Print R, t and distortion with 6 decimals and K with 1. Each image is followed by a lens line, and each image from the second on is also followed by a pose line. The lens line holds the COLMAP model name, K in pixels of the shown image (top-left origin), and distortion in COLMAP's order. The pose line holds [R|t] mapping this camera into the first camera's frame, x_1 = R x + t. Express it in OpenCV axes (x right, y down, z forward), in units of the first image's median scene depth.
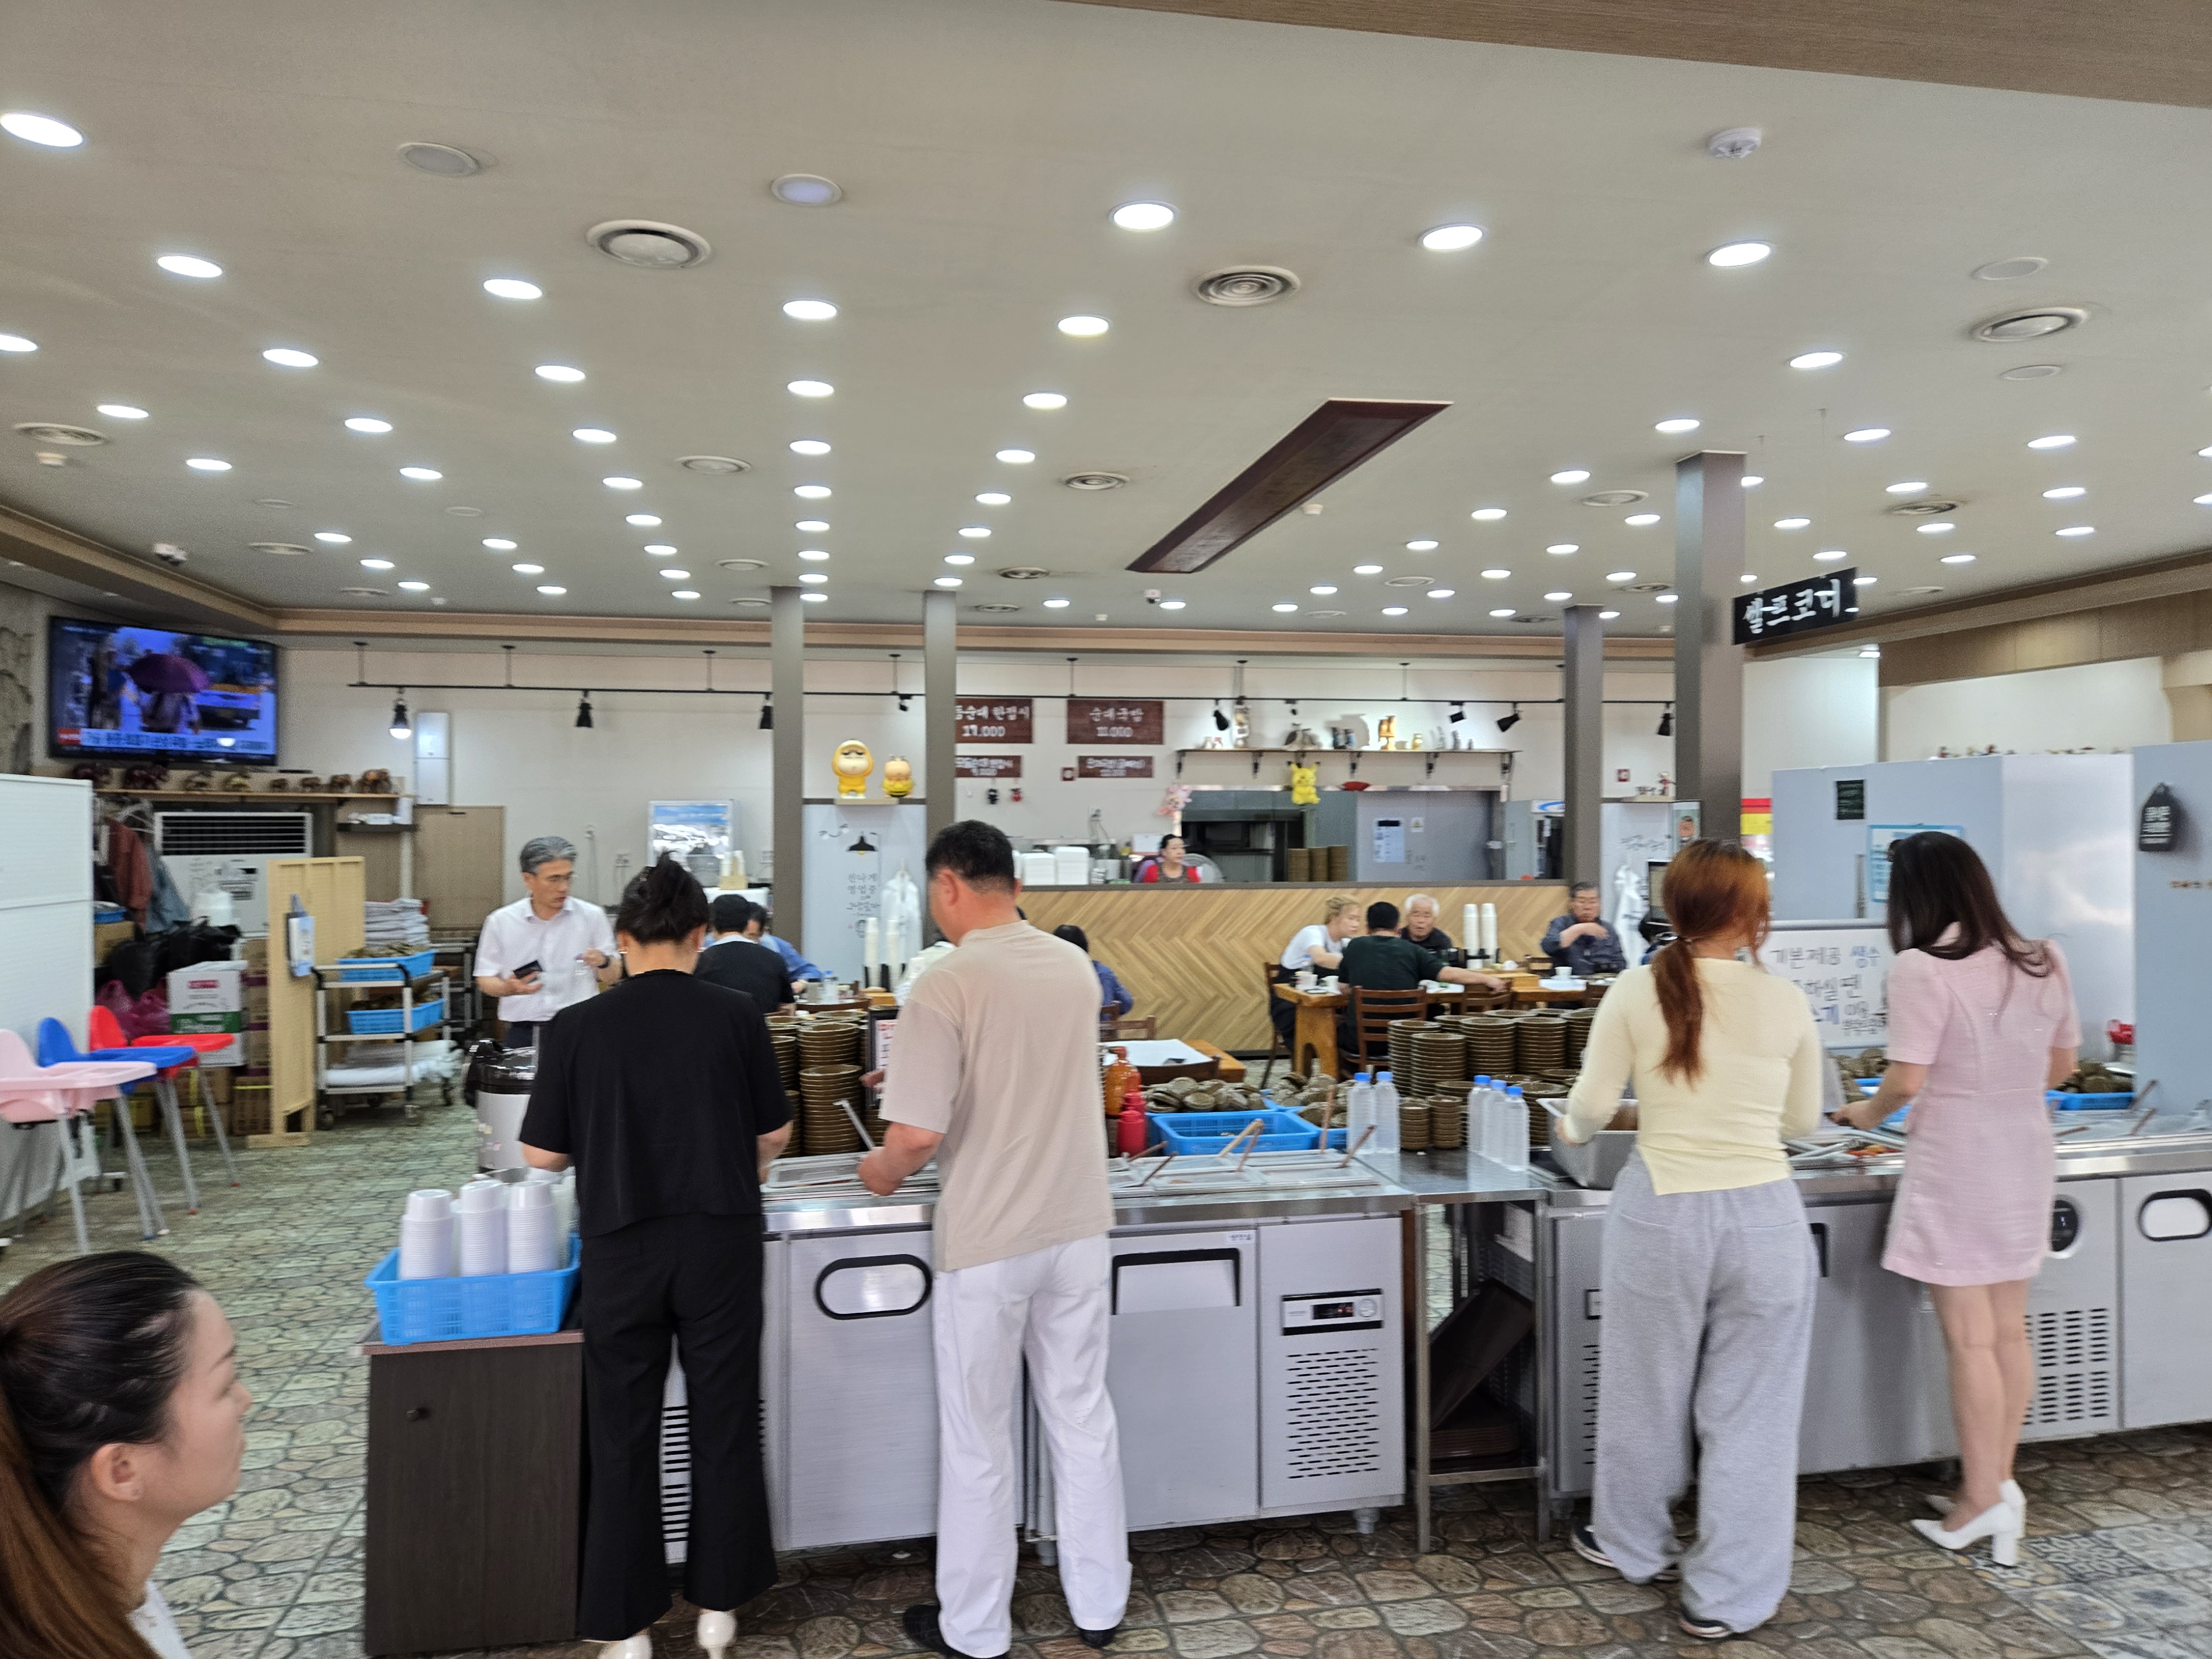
lens RADIAL K [[1479.9, 0, 1124.6], [0, 1479.9, 839.3], [0, 0, 1]] dist [0.080934, -0.073027]
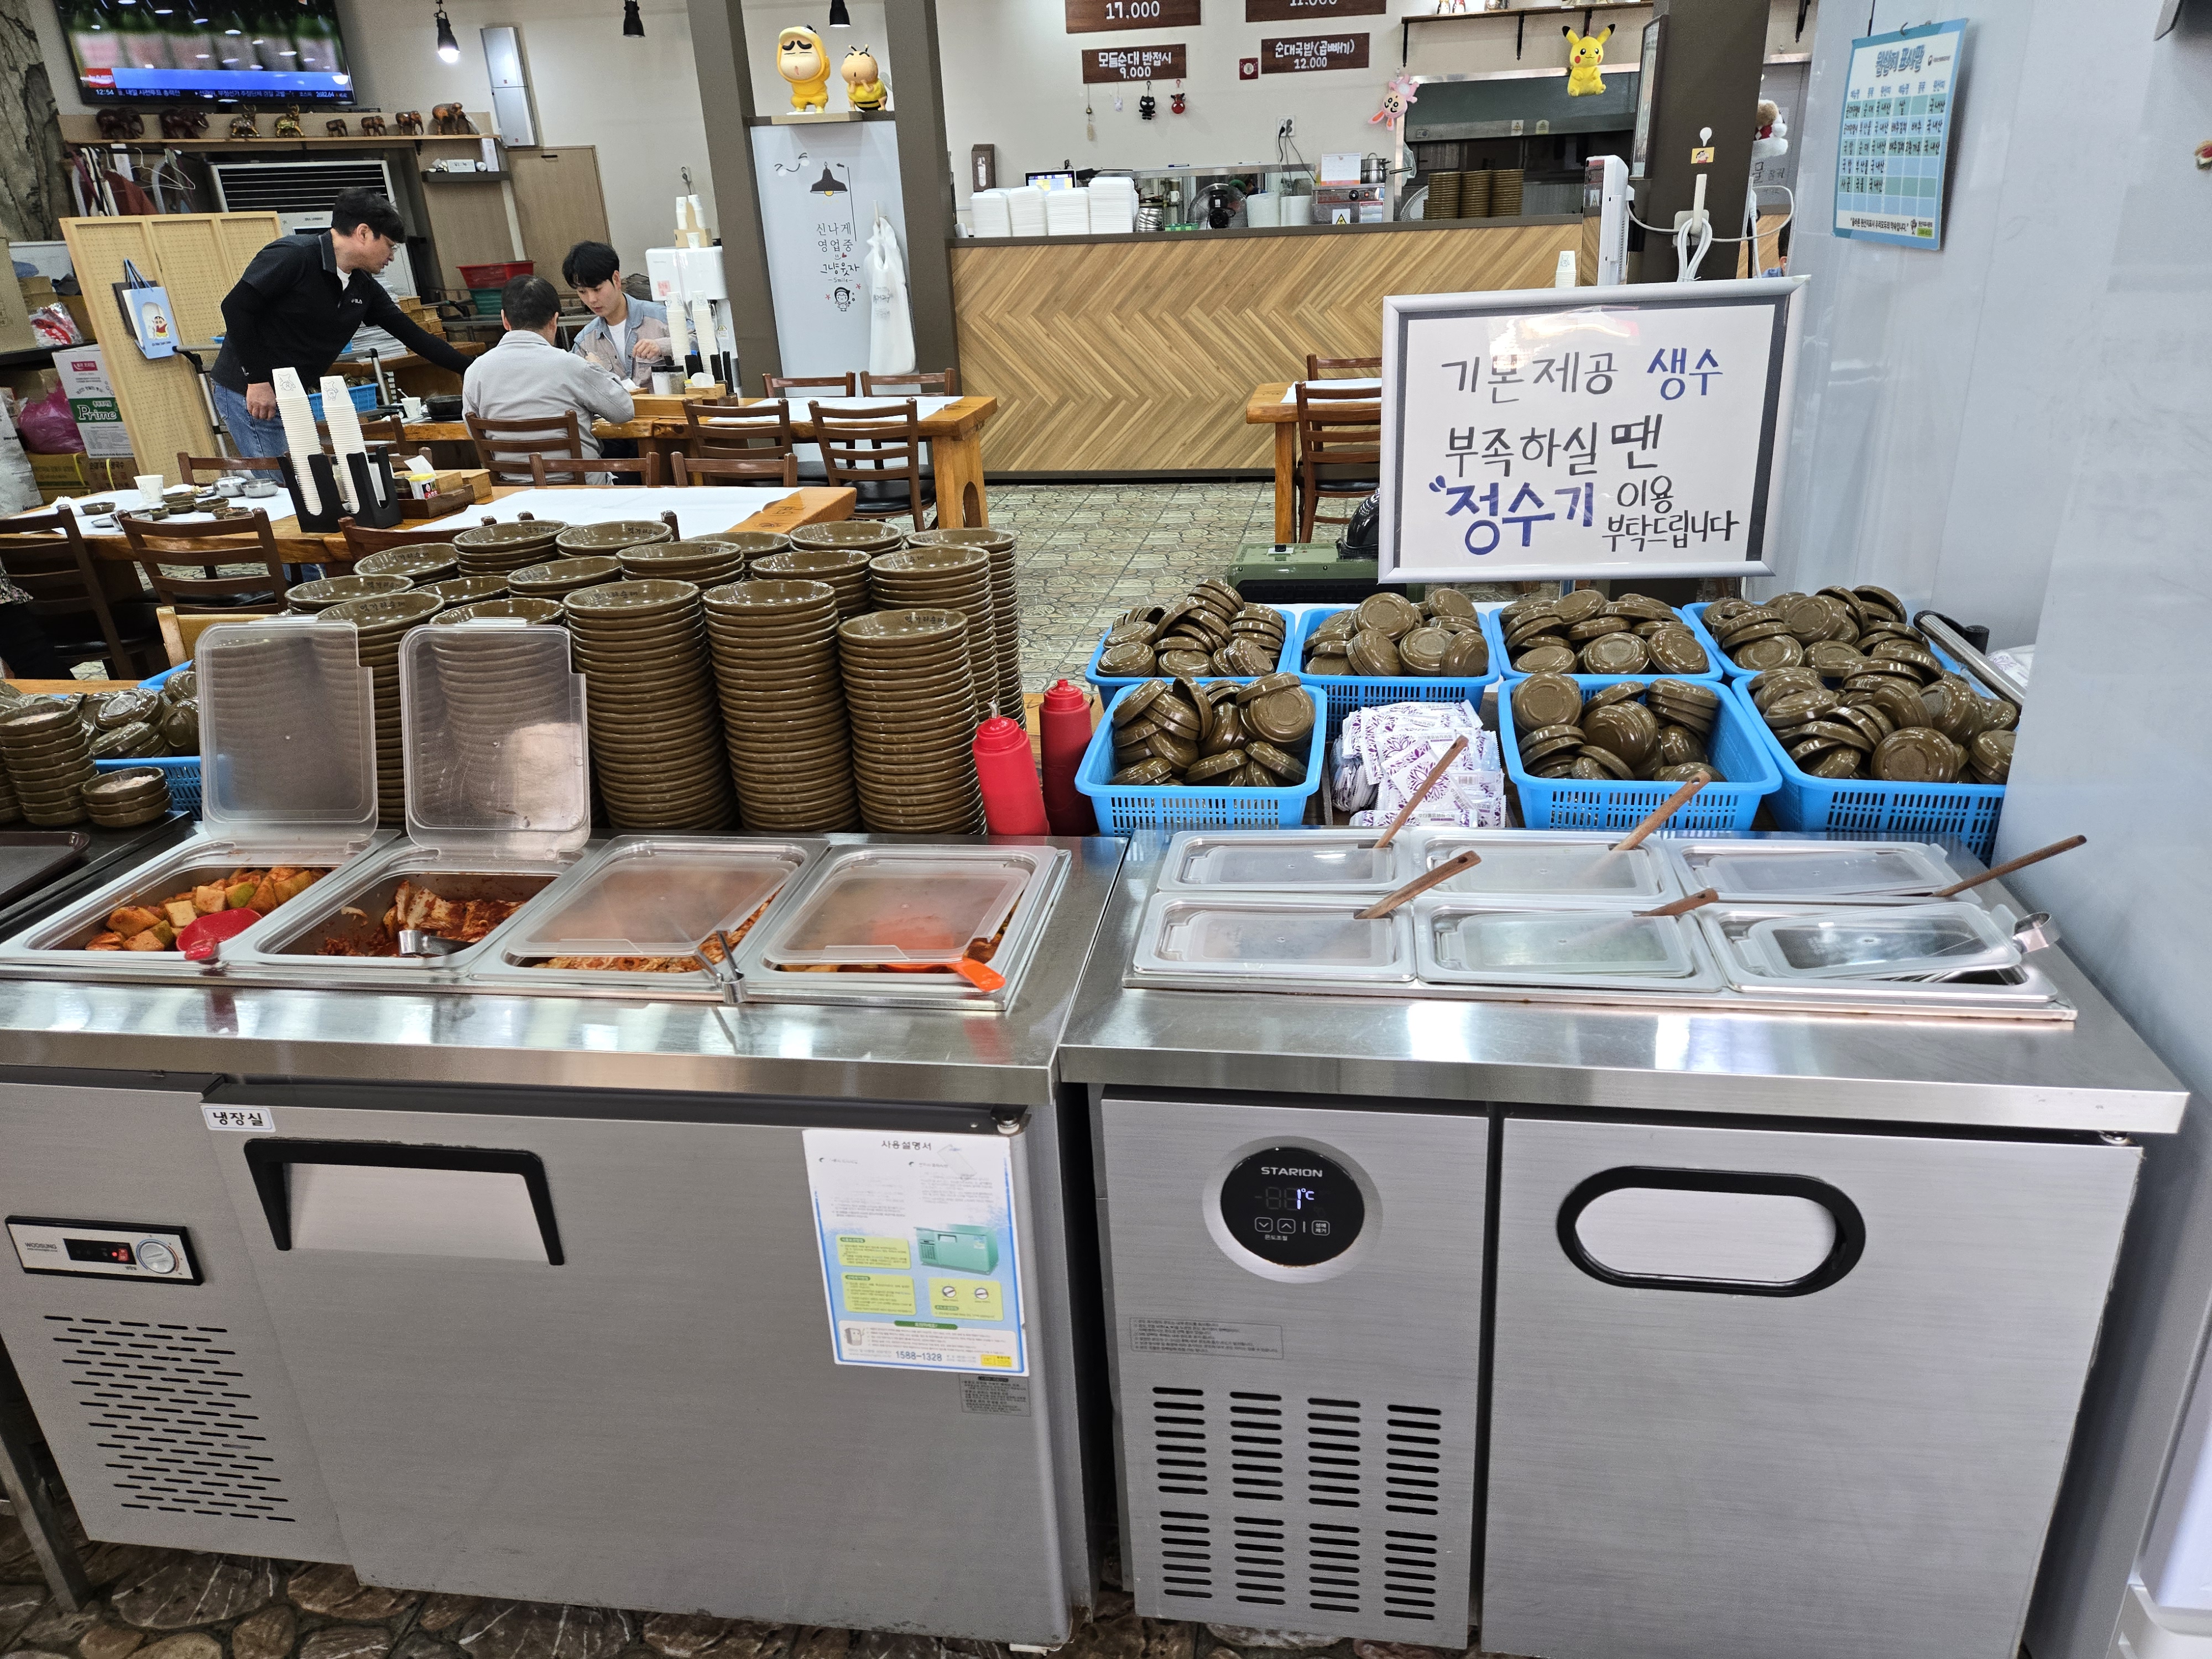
lens RADIAL K [[1479.9, 0, 1114.9], [0, 1479.9, 821.8], [0, 0, 1]] dist [0.080934, -0.073027]
pose [[0.940714, 0.103930, -0.322885, 0.816245], [0.031497, 0.921026, 0.388225, 0.038886], [0.337734, -0.375379, 0.863149, 0.855978]]
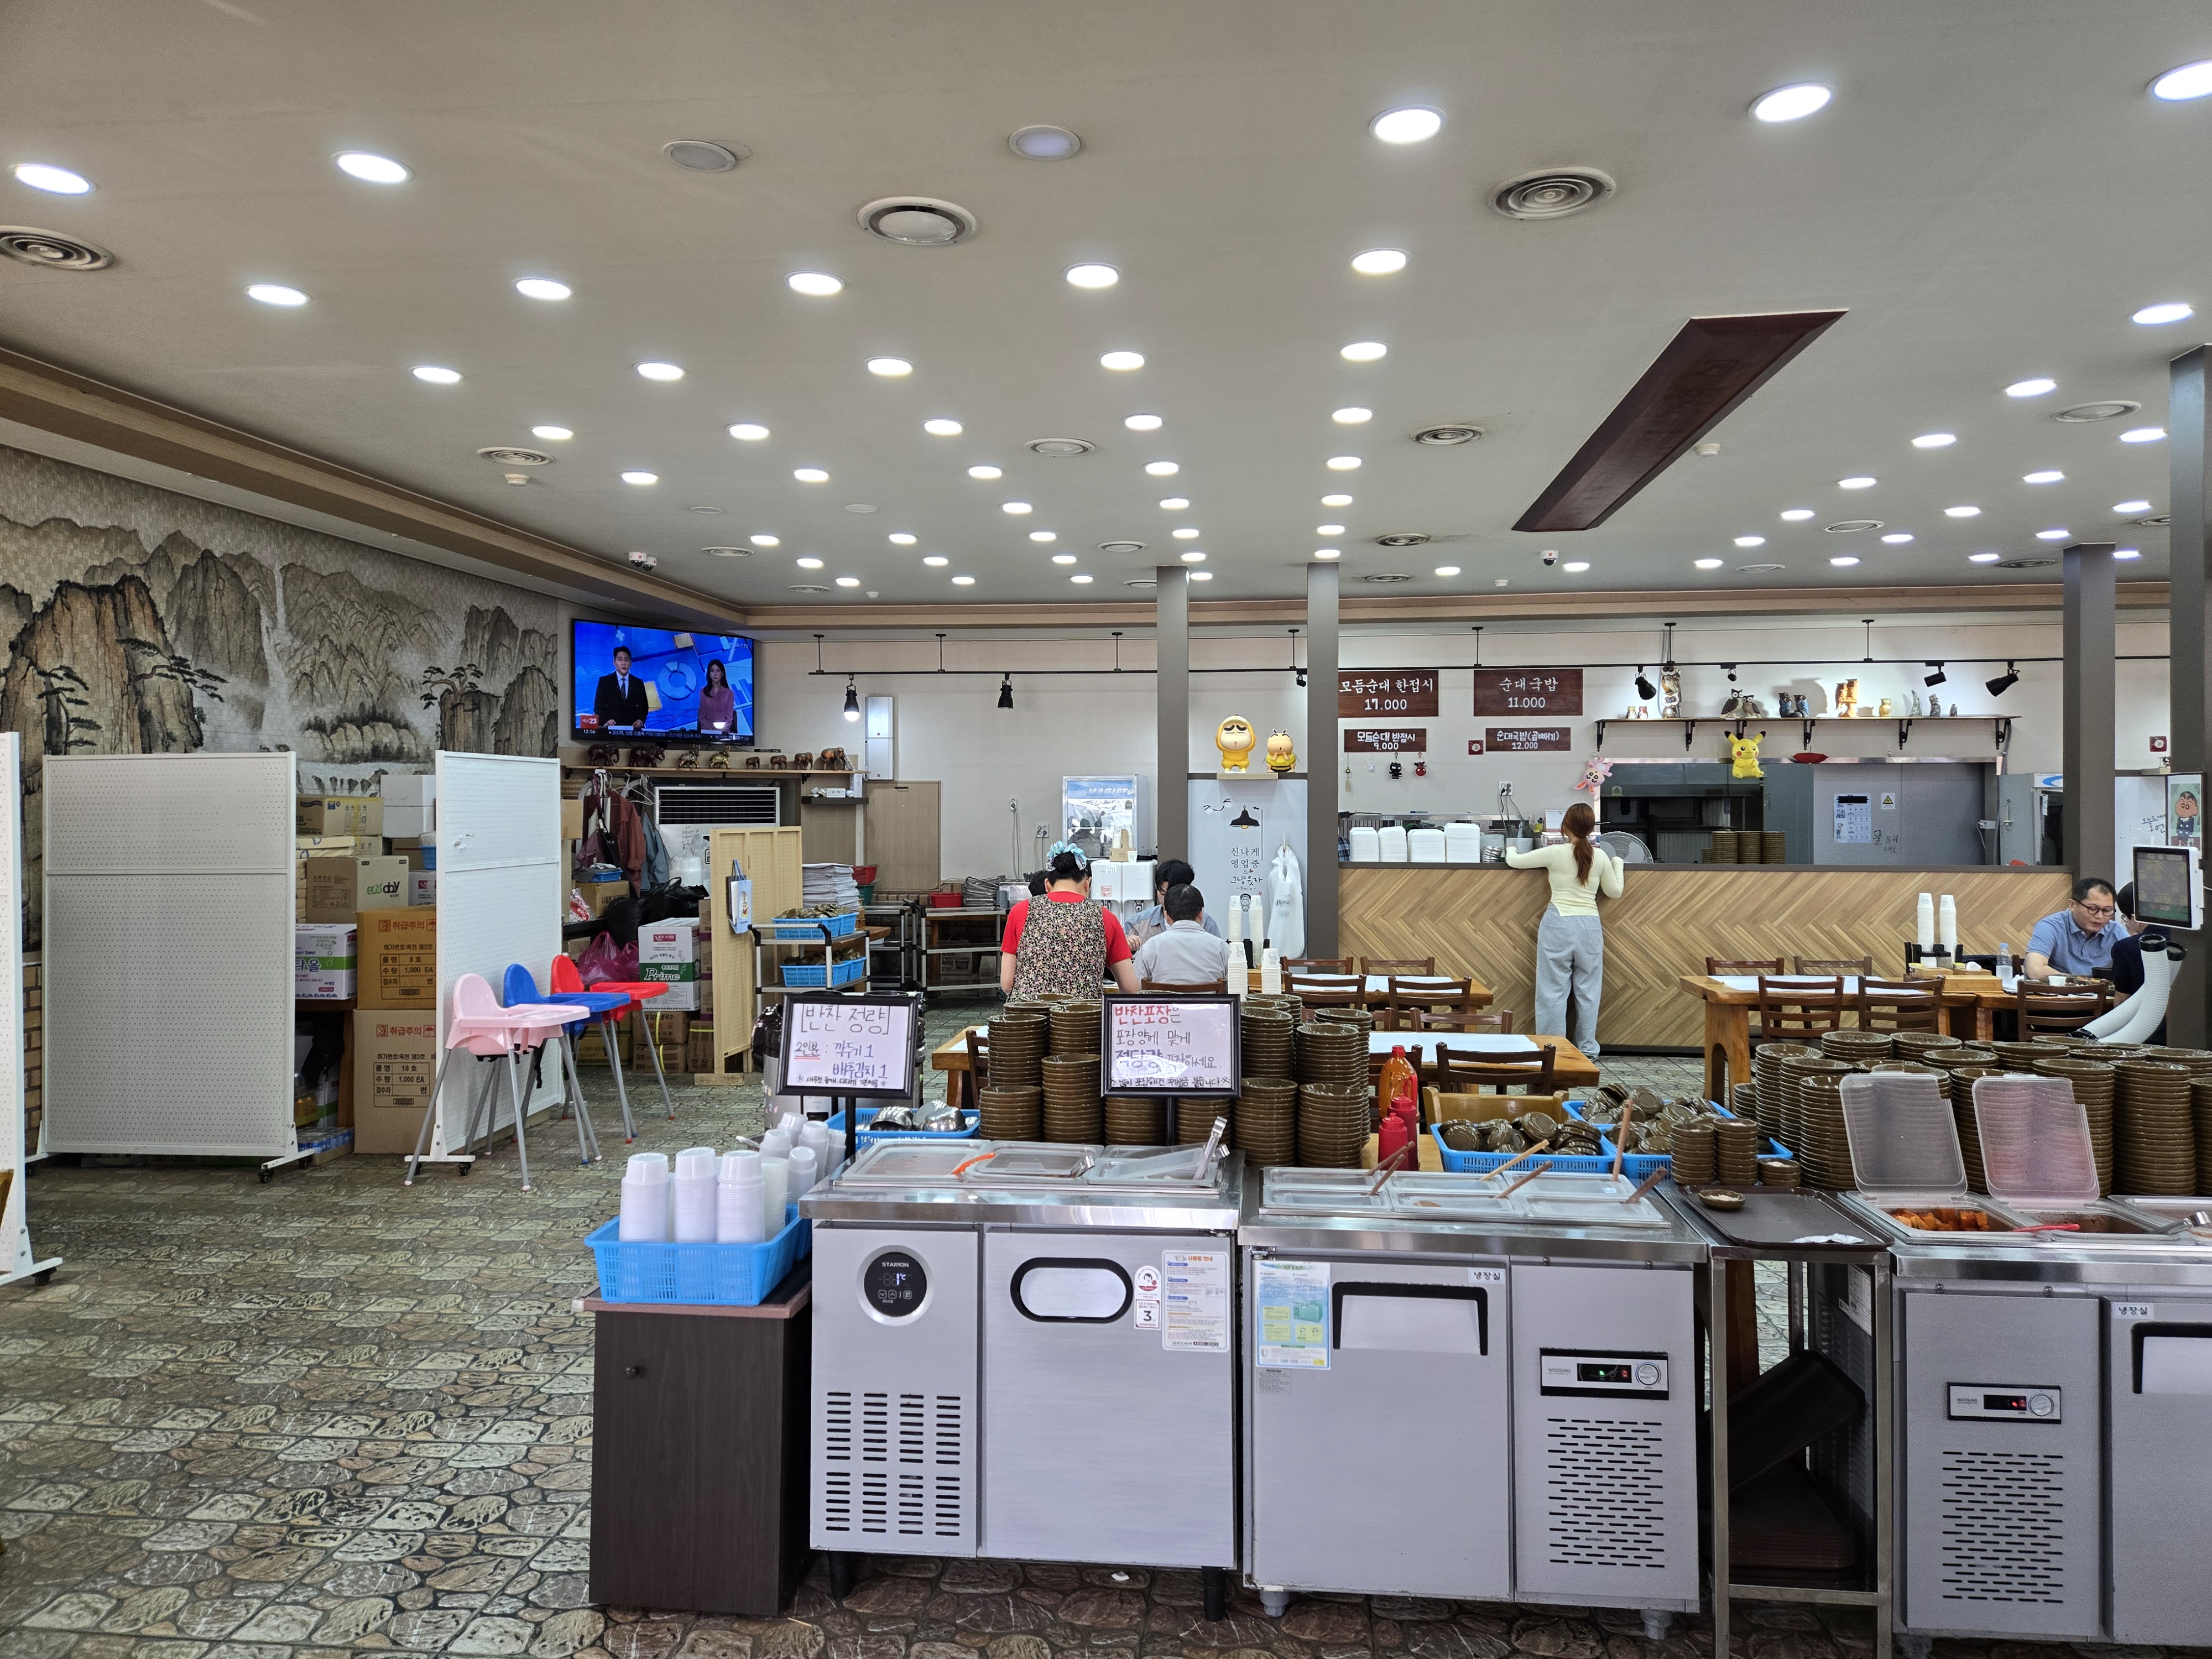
lens RADIAL K [[1479.9, 0, 1094.5], [0, 1479.9, 805.9], [0, 0, 1]] dist [0.080934, -0.073027]
pose [[0.957354, 0.004816, -0.288876, 0.020900], [-0.006440, 0.999968, -0.004671, -0.000279], [0.288844, 0.006332, 0.957355, 0.018316]]
